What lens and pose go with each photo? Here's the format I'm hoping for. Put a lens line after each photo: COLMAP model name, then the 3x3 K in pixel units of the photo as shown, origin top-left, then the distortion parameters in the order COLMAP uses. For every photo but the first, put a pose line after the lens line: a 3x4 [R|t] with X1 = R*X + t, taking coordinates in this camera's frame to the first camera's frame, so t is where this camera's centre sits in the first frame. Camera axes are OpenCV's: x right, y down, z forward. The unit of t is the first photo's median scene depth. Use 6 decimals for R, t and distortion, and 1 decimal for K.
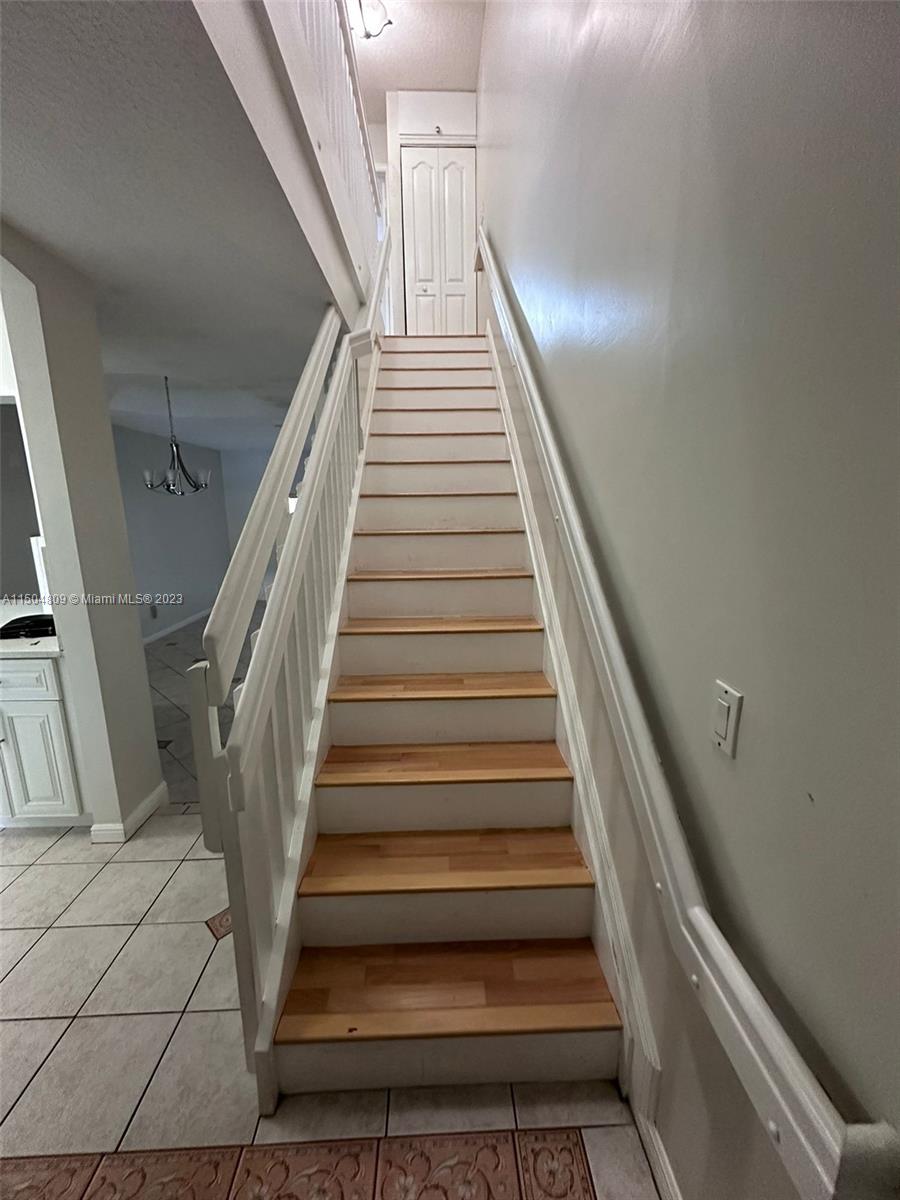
lens RADIAL K [[477.0, 0, 450.0], [0, 477.0, 600.0], [0, 0, 1]] dist [-0.002174, -0.000137]
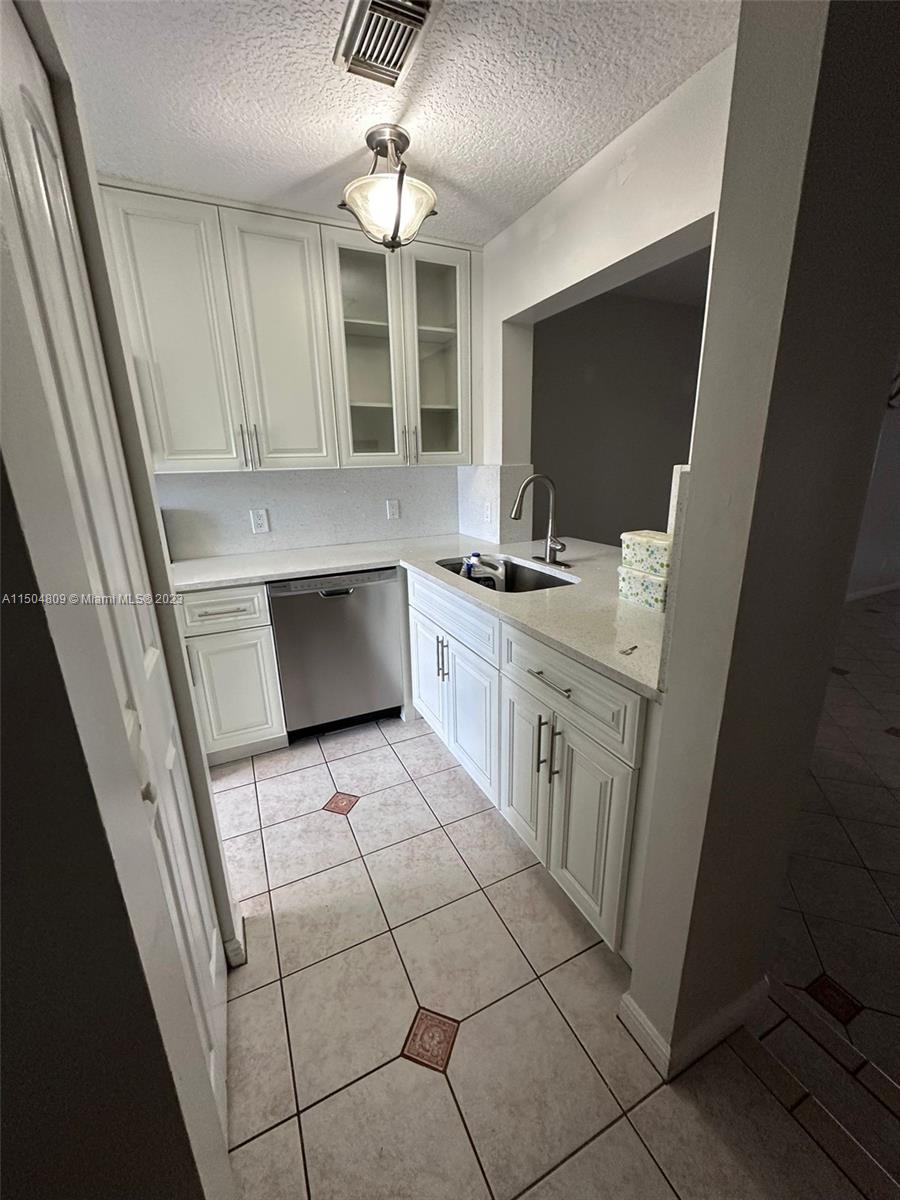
lens RADIAL K [[477.0, 0, 450.0], [0, 477.0, 600.0], [0, 0, 1]] dist [-0.002174, -0.000137]
pose [[0.403884, 0.263513, -0.876036, -0.474631], [-0.156796, 0.963384, 0.217498, -0.056861], [0.901273, 0.049515, 0.430413, 0.561161]]
